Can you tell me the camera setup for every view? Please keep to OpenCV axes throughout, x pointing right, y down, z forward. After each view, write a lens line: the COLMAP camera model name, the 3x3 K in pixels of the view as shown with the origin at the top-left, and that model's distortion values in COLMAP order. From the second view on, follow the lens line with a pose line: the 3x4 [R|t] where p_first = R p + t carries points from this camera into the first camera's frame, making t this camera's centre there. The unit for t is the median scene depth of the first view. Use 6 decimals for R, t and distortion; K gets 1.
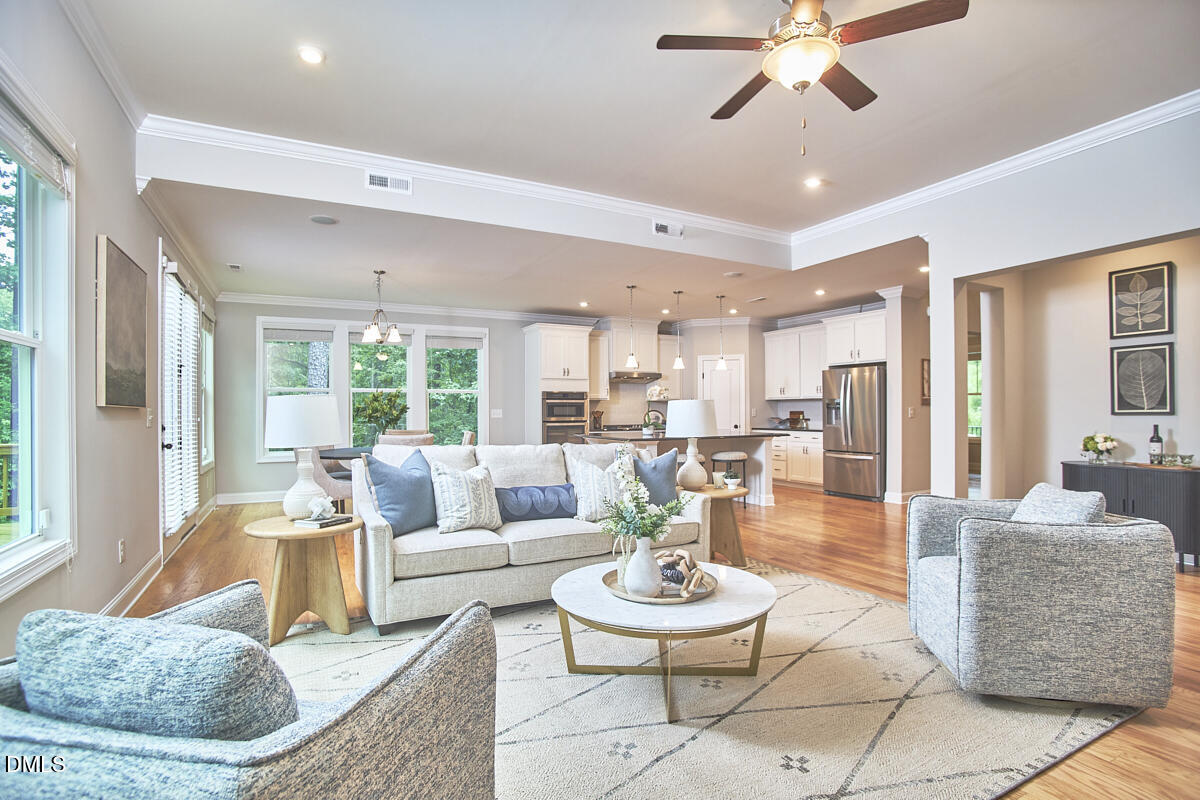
lens RADIAL K [[573.7, 0, 596.5], [0, 573.7, 403.9], [0, 0, 1]] dist [-0.026747, 0.000086]
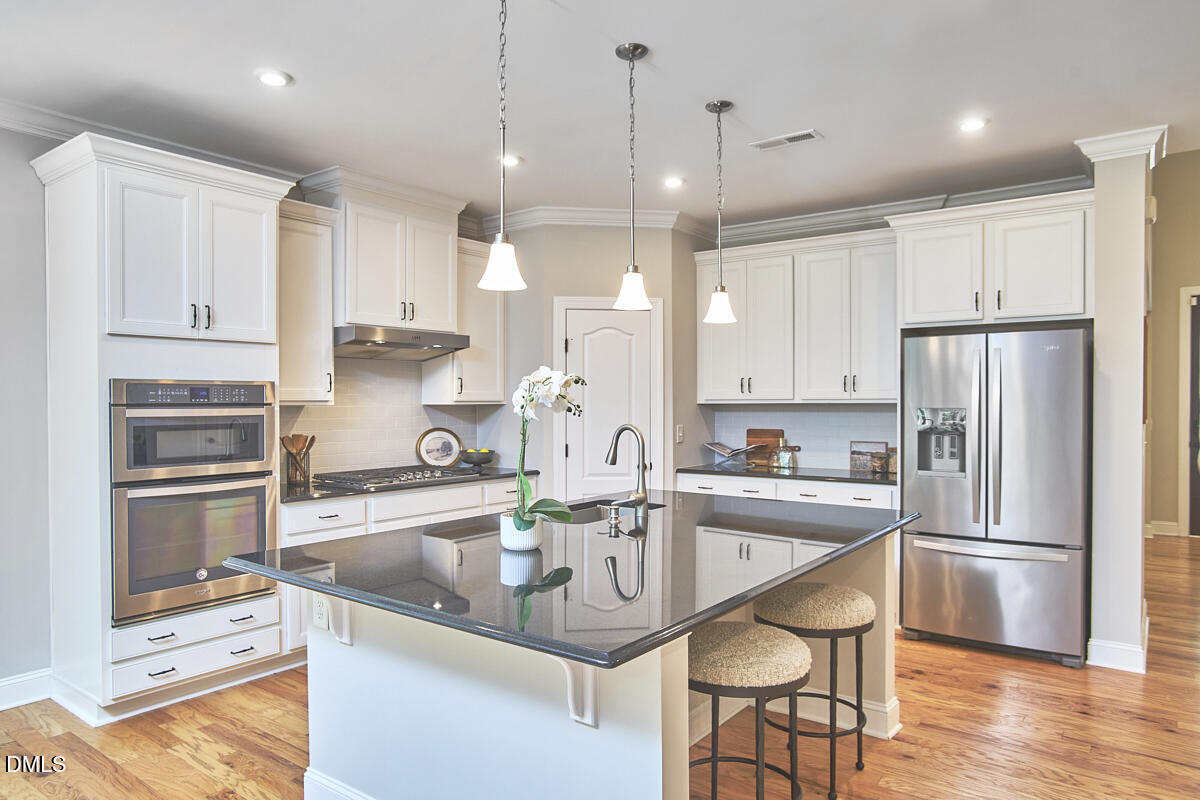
lens RADIAL K [[769.2, 0, 584.3], [0, 769.2, 404.0], [0, 0, 1]] dist [-0.034731, 0.002711]
pose [[0.909602, 0.000766, 0.415481, -0.034559], [-0.005344, 0.999937, 0.009857, -0.013143], [-0.415447, -0.011186, 0.909549, 0.513077]]
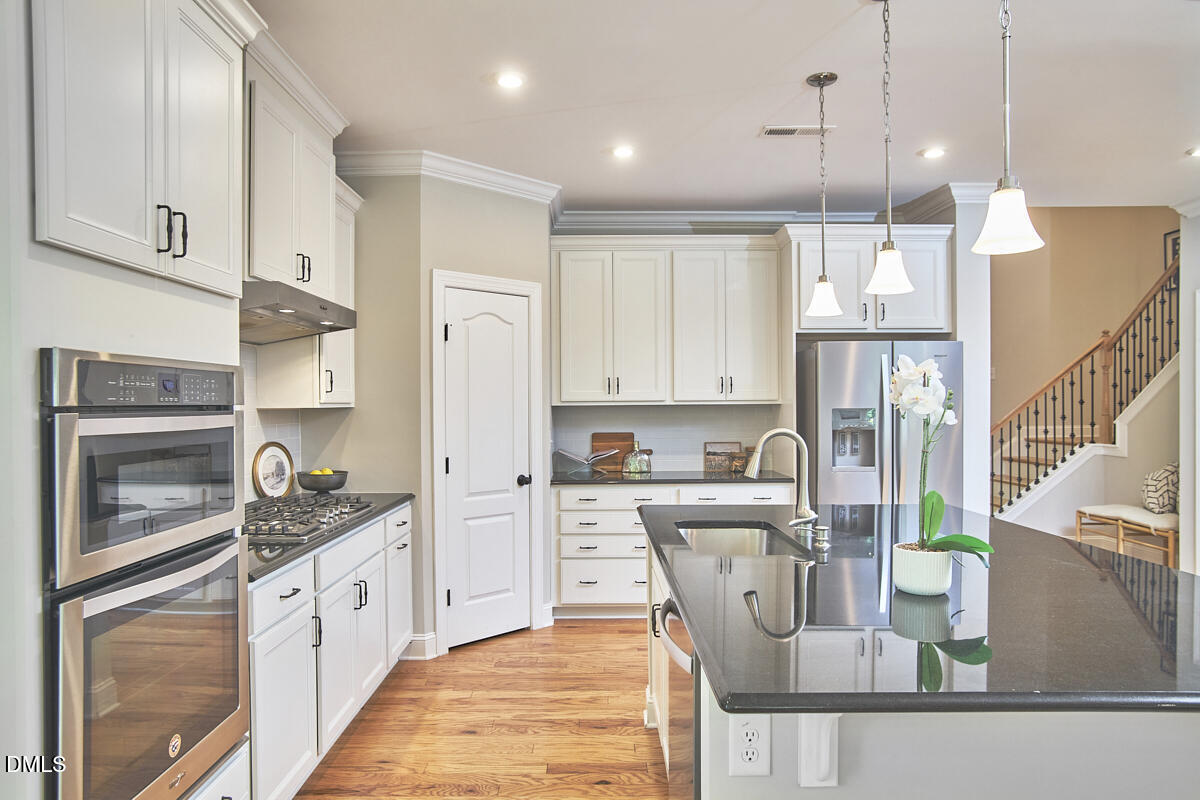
lens RADIAL K [[769.2, 0, 600.3], [0, 769.2, 398.9], [0, 0, 1]] dist [-0.034731, 0.002711]
pose [[0.472136, 0.007088, 0.881497, -0.163994], [-0.004783, 0.999974, -0.005479, -0.009835], [-0.881513, -0.001629, 0.472157, 0.748400]]
